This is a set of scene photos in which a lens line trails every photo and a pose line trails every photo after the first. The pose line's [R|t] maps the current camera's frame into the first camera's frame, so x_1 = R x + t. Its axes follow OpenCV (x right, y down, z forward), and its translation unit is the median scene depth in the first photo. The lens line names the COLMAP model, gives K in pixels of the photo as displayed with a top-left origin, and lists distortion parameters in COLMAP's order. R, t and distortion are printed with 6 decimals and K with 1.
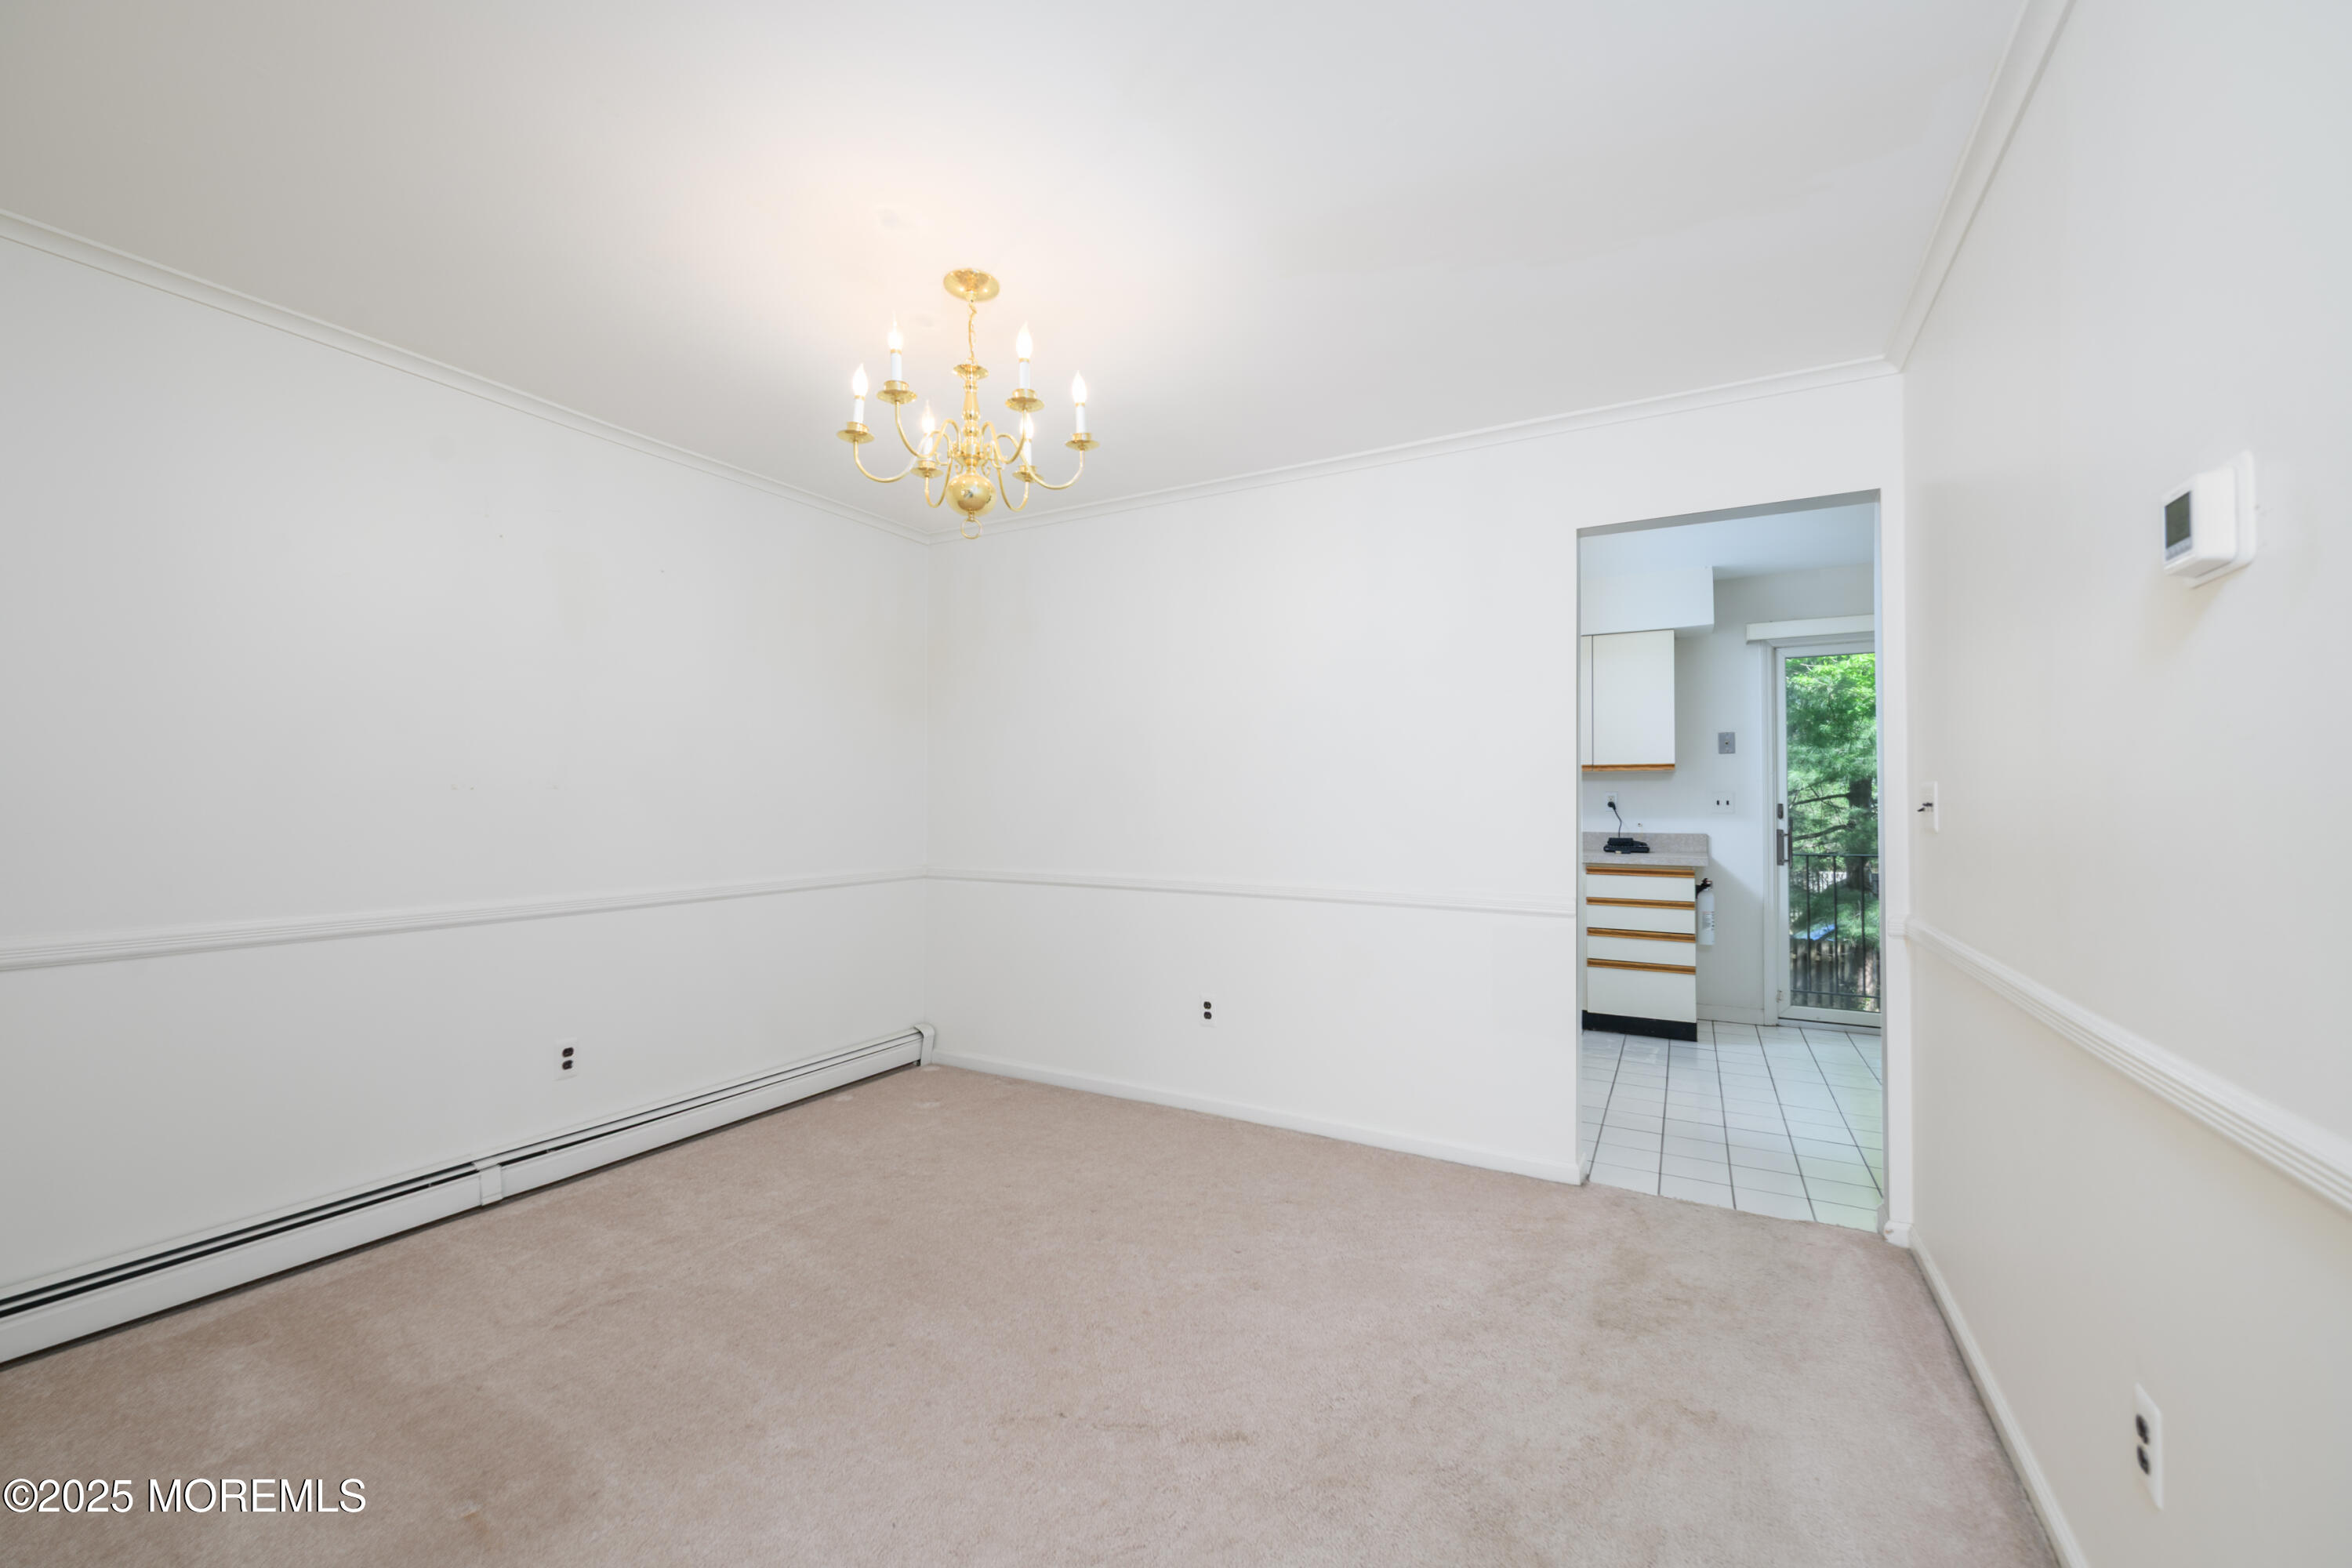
lens RADIAL K [[932.9, 0, 1176.6], [0, 932.9, 787.8], [0, 0, 1]] dist [0.001066, -0.001143]
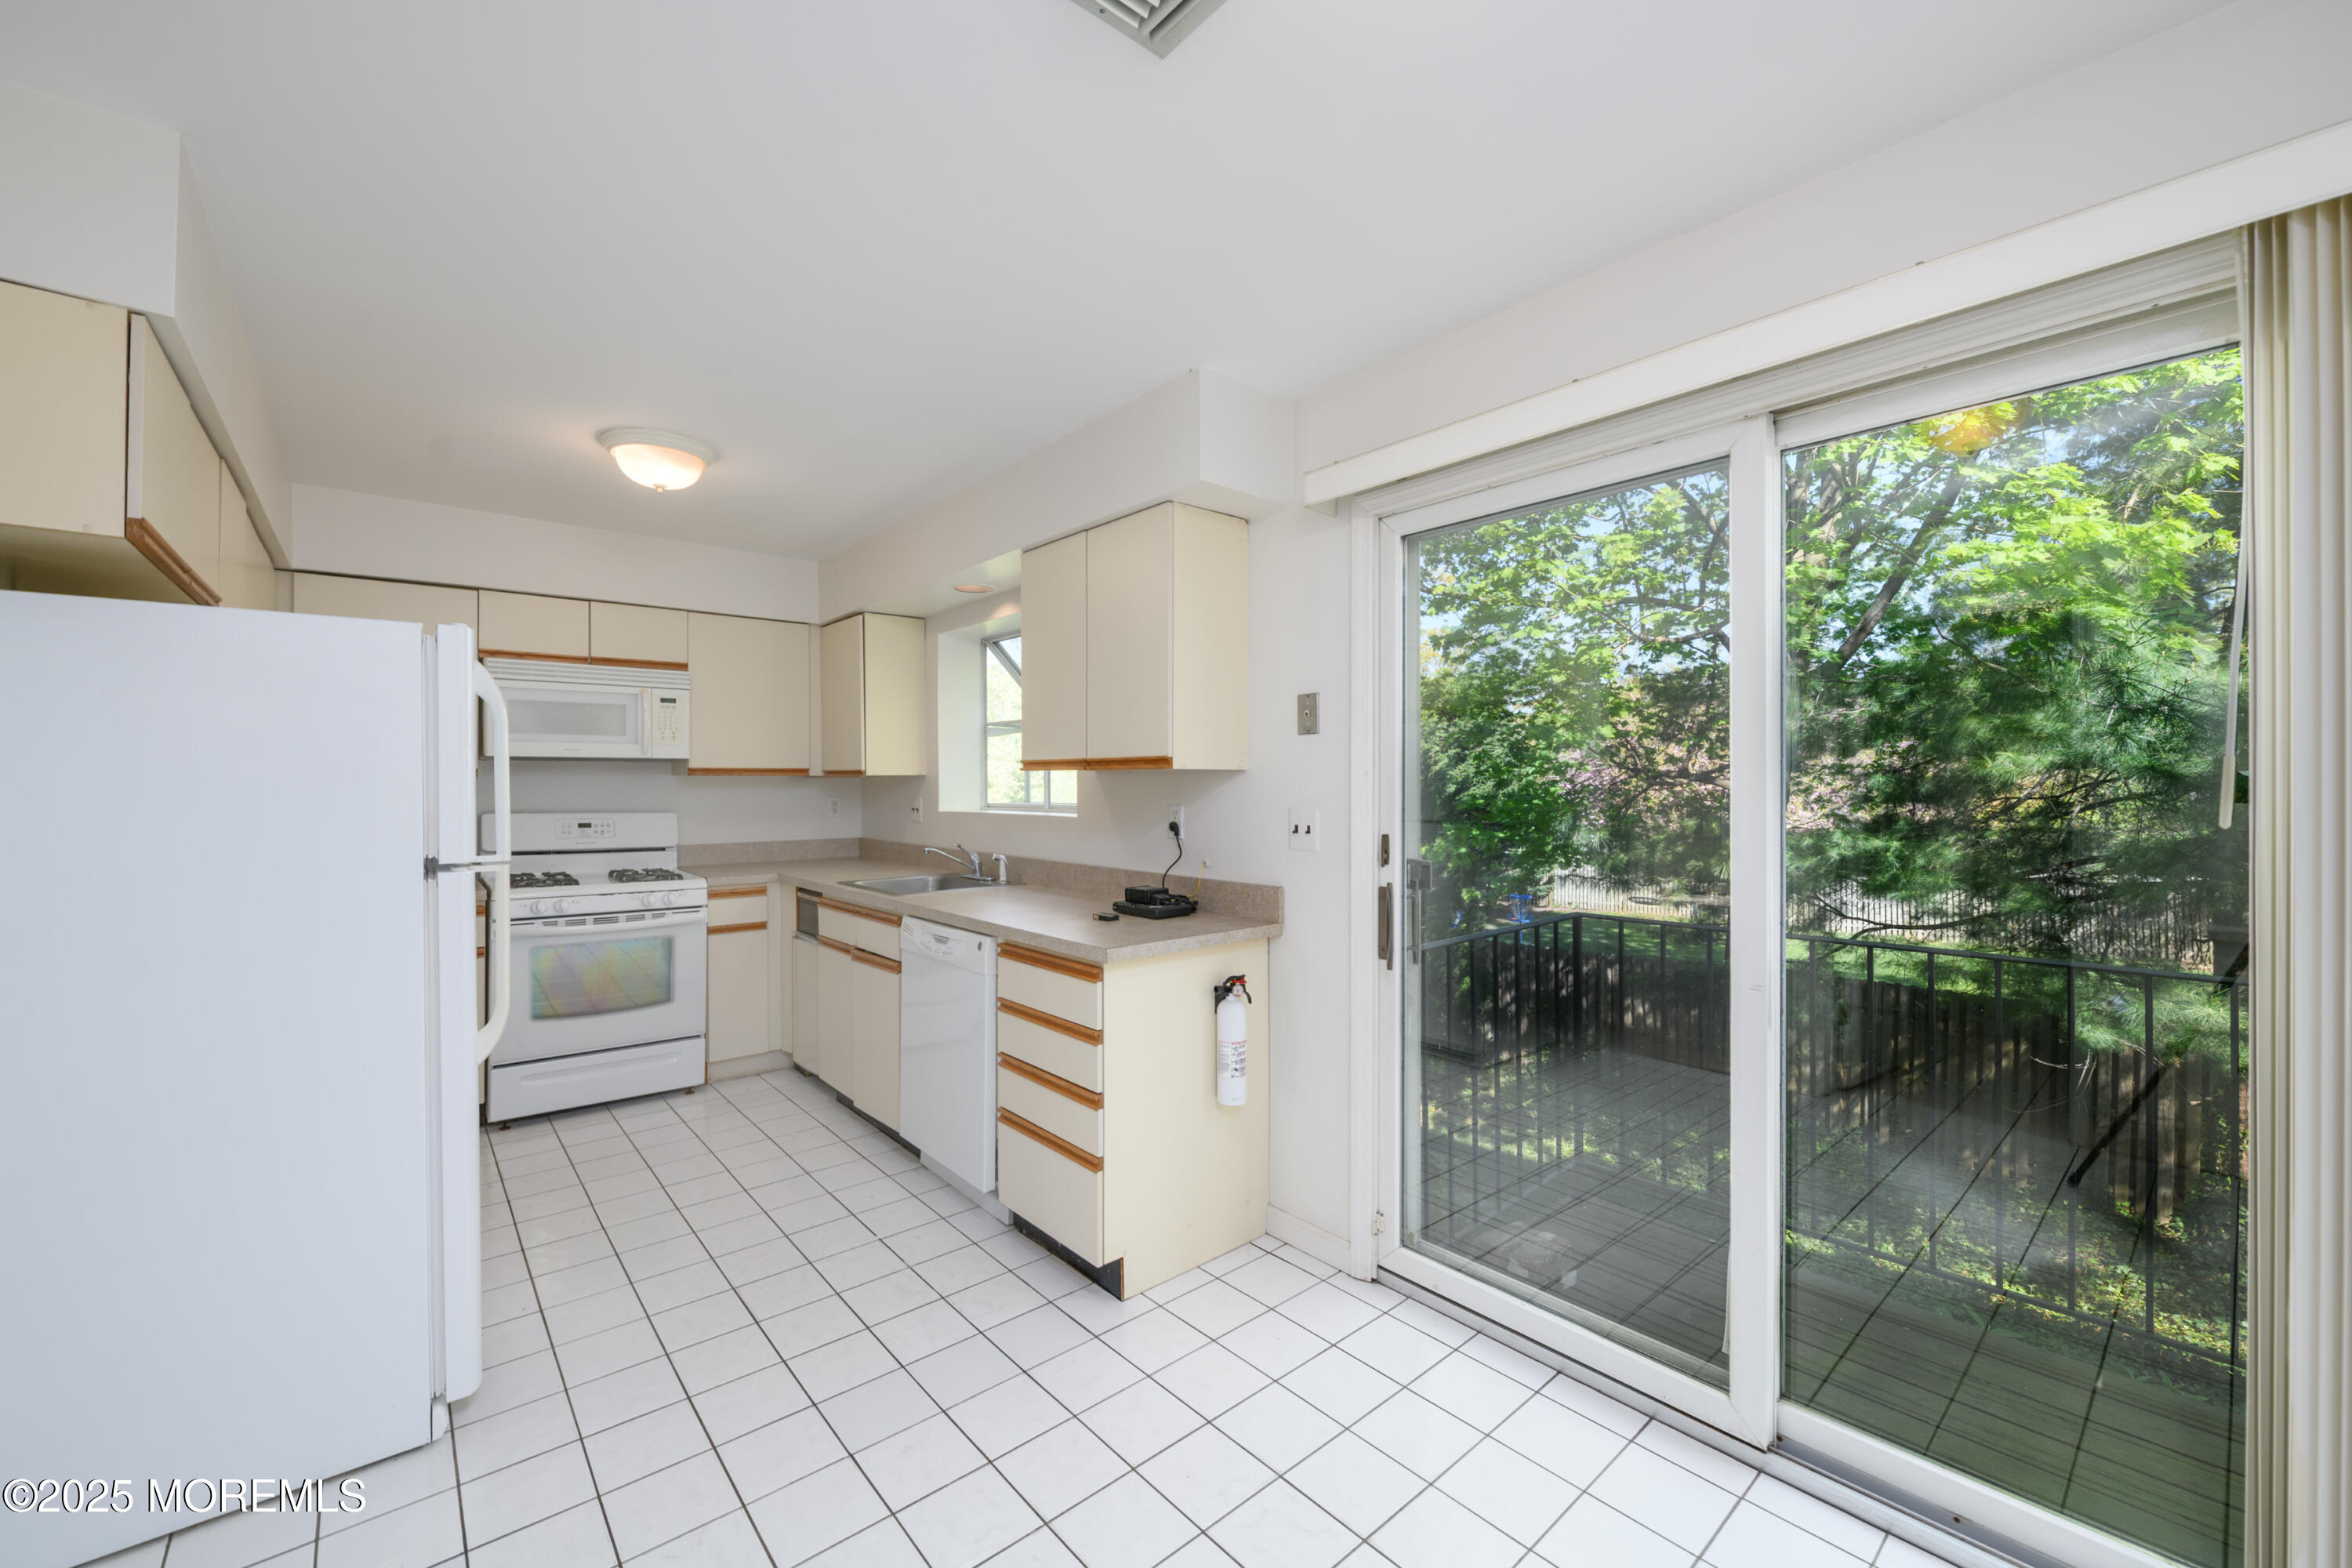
lens RADIAL K [[932.9, 0, 1176.8], [0, 932.9, 782.9], [0, 0, 1]] dist [0.001066, -0.001143]
pose [[0.937624, 0.000920, -0.347649, 0.715038], [0.001010, 0.999985, 0.005370, -0.013063], [0.347649, -0.005386, 0.937609, 0.499736]]
